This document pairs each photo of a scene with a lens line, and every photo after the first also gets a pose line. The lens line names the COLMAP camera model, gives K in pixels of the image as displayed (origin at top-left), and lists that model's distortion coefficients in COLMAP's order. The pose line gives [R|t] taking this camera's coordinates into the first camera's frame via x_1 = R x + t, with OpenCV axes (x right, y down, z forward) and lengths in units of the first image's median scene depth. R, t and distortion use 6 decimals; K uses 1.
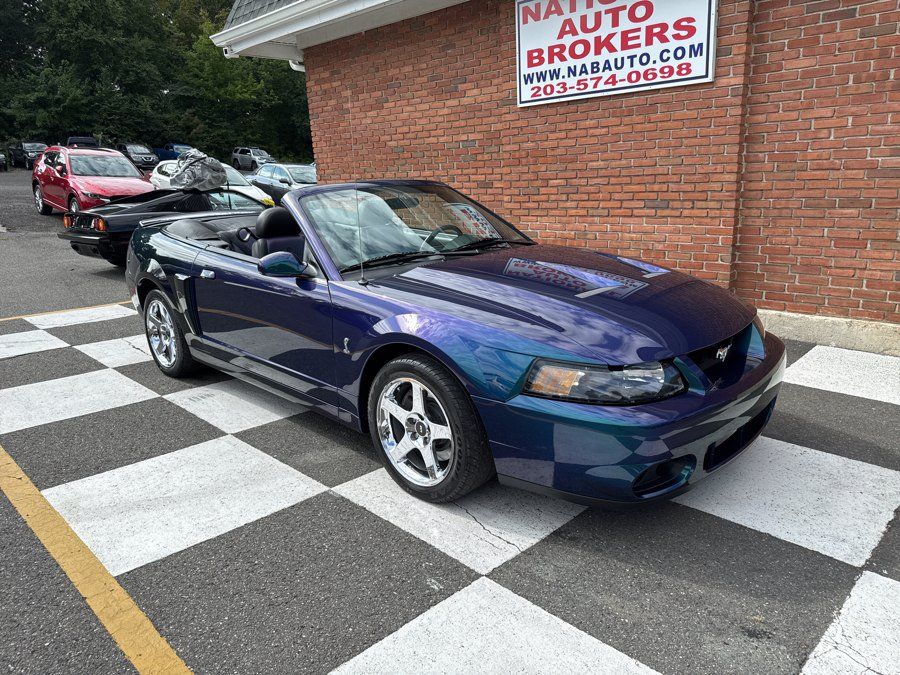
lens RADIAL K [[638.2, 0, 448.6], [0, 638.2, 341.2], [0, 0, 1]] dist [0.017815, -0.022623]
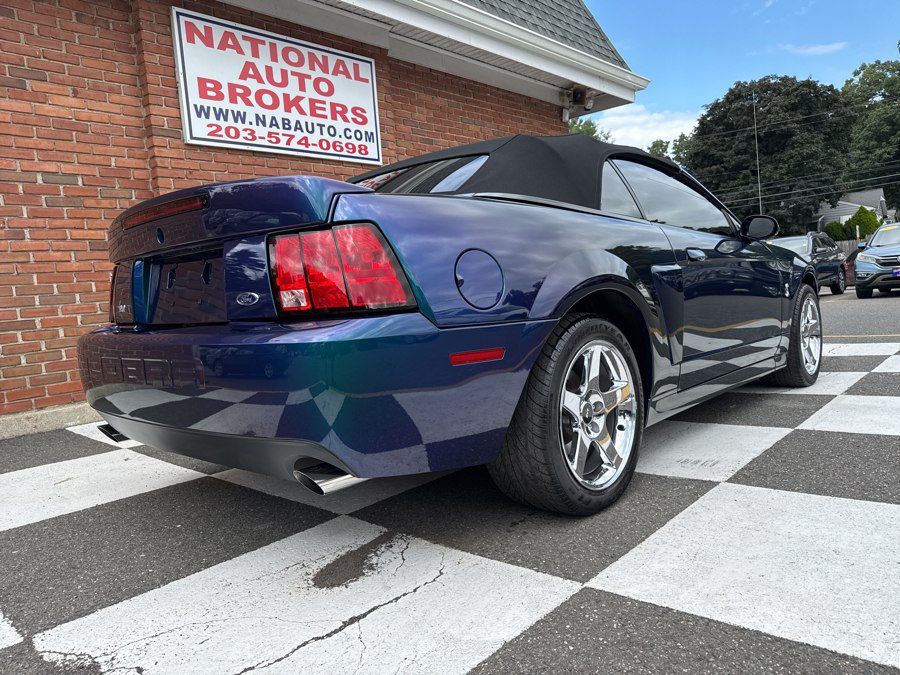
lens RADIAL K [[638.2, 0, 450.4], [0, 638.2, 342.7], [0, 0, 1]] dist [0.017815, -0.022623]
pose [[-0.041939, -0.047453, 0.997993, -0.751080], [0.331536, 0.941614, 0.058704, -0.101951], [-0.942510, 0.333333, -0.023758, 0.920231]]
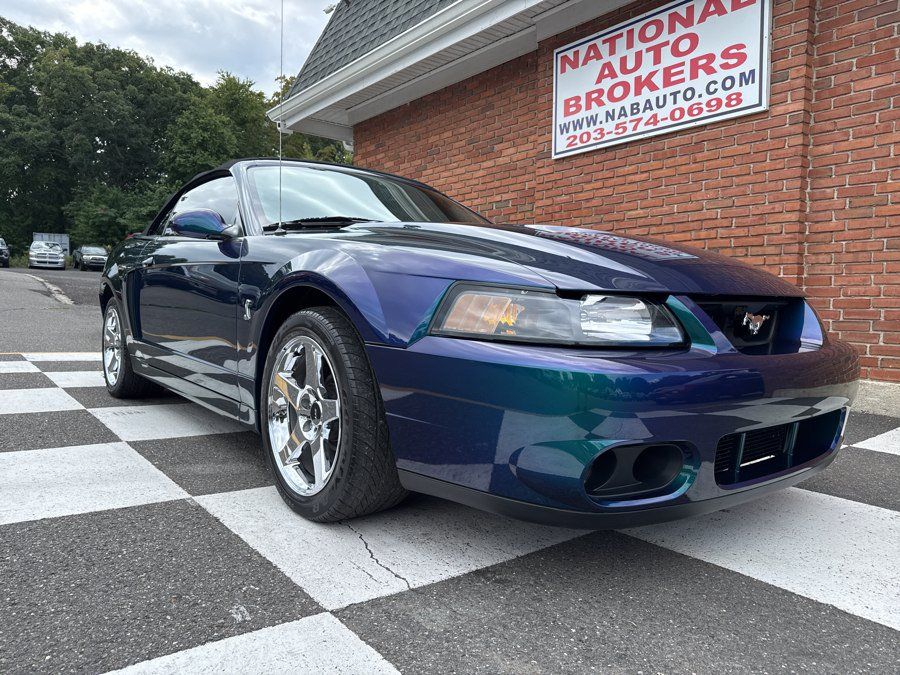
lens RADIAL K [[638.2, 0, 449.9], [0, 638.2, 342.4], [0, 0, 1]] dist [0.017815, -0.022623]
pose [[0.991749, 0.061758, -0.112338, 0.092779], [-0.082648, 0.977902, -0.192034, 0.094868], [0.097996, 0.199734, 0.974937, 0.157424]]
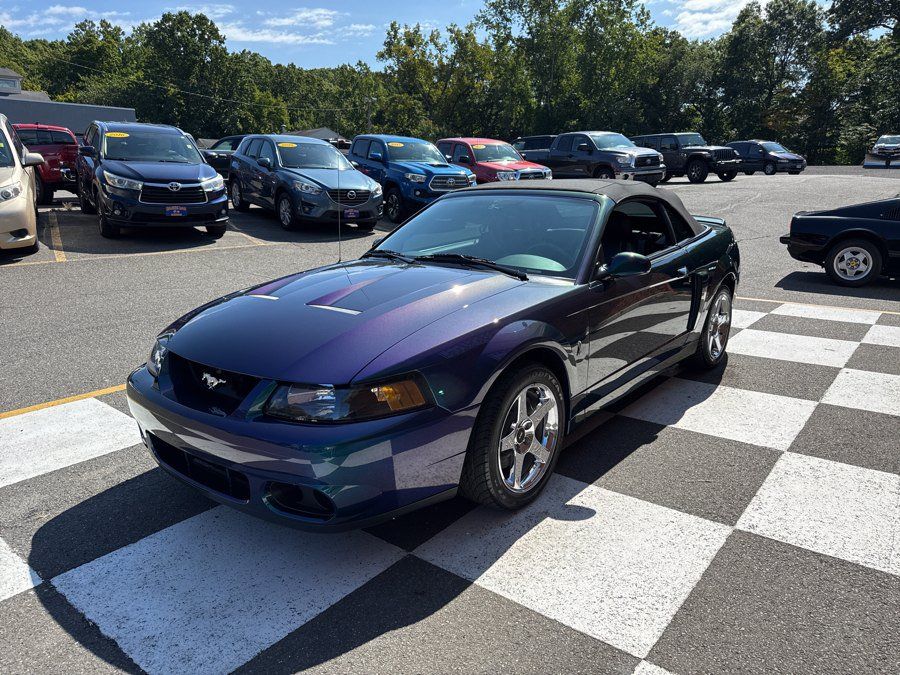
lens RADIAL K [[638.2, 0, 451.8], [0, 638.2, 339.9], [0, 0, 1]] dist [0.017815, -0.022623]
pose [[0.107640, 0.268170, -0.957339, 0.669125], [-0.262431, 0.936445, 0.232810, -0.173713], [0.958928, 0.226175, 0.171175, 0.570466]]
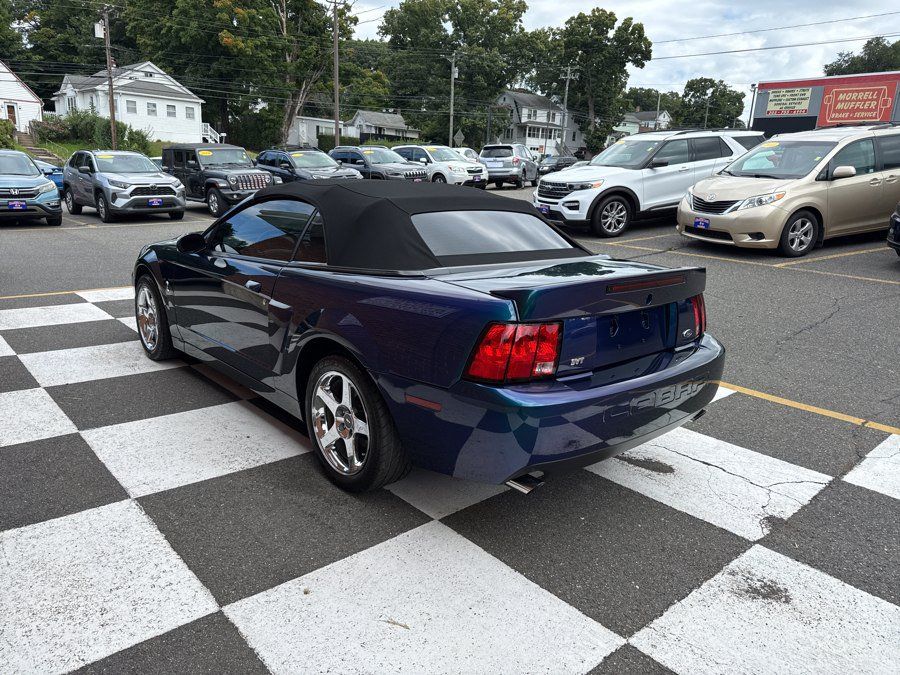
lens RADIAL K [[638.2, 0, 448.5], [0, 638.2, 337.0], [0, 0, 1]] dist [0.017815, -0.022623]
pose [[-0.997763, -0.024078, 0.062370, -0.264971], [0.009578, 0.871797, 0.489774, -0.406735], [-0.066167, 0.489275, -0.869616, 1.494938]]
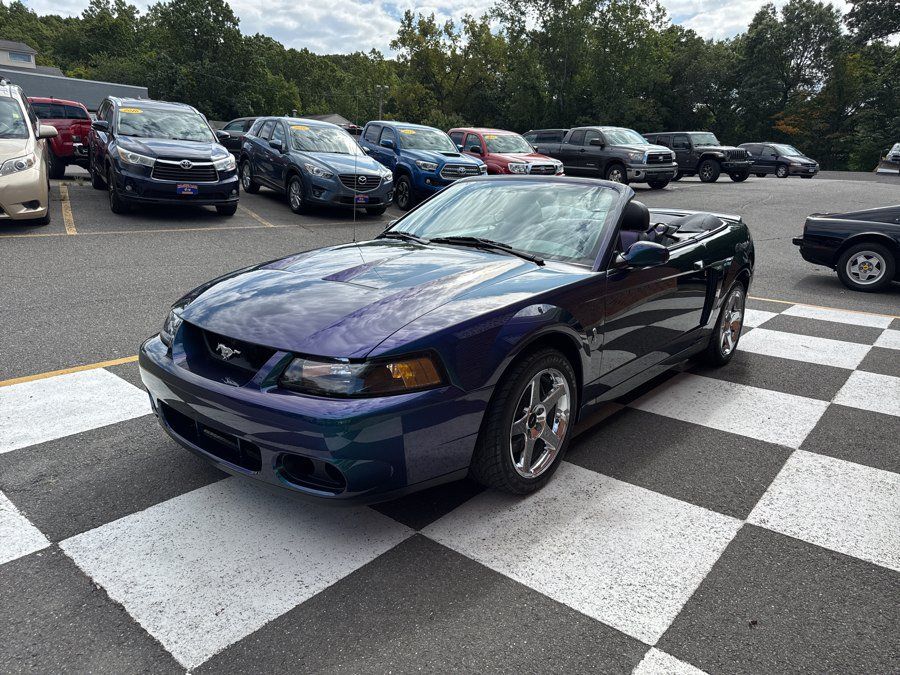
lens RADIAL K [[638.2, 0, 447.5], [0, 638.2, 337.4], [0, 0, 1]] dist [0.017815, -0.022623]
pose [[0.087440, 0.280562, -0.955845, 0.666845], [-0.297872, 0.922984, 0.243667, -0.161911], [0.950593, 0.263413, 0.164278, 0.563307]]
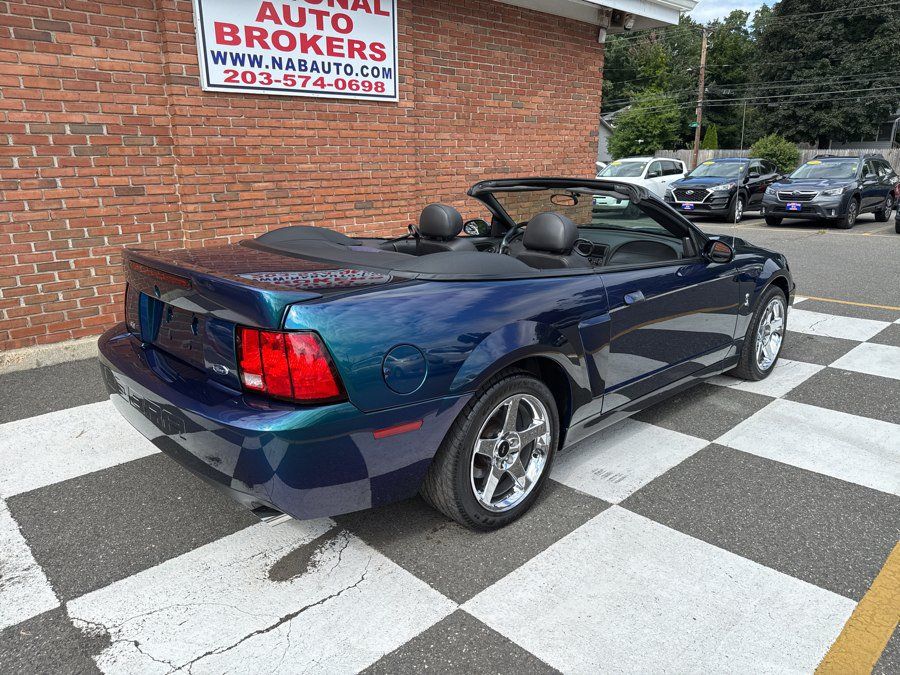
lens RADIAL K [[638.2, 0, 451.3], [0, 638.2, 344.2], [0, 0, 1]] dist [0.017815, -0.022623]
pose [[0.022356, -0.245376, 0.969170, -0.810794], [0.262674, 0.936796, 0.231120, -0.204146], [-0.964626, 0.249409, 0.085396, 0.824445]]
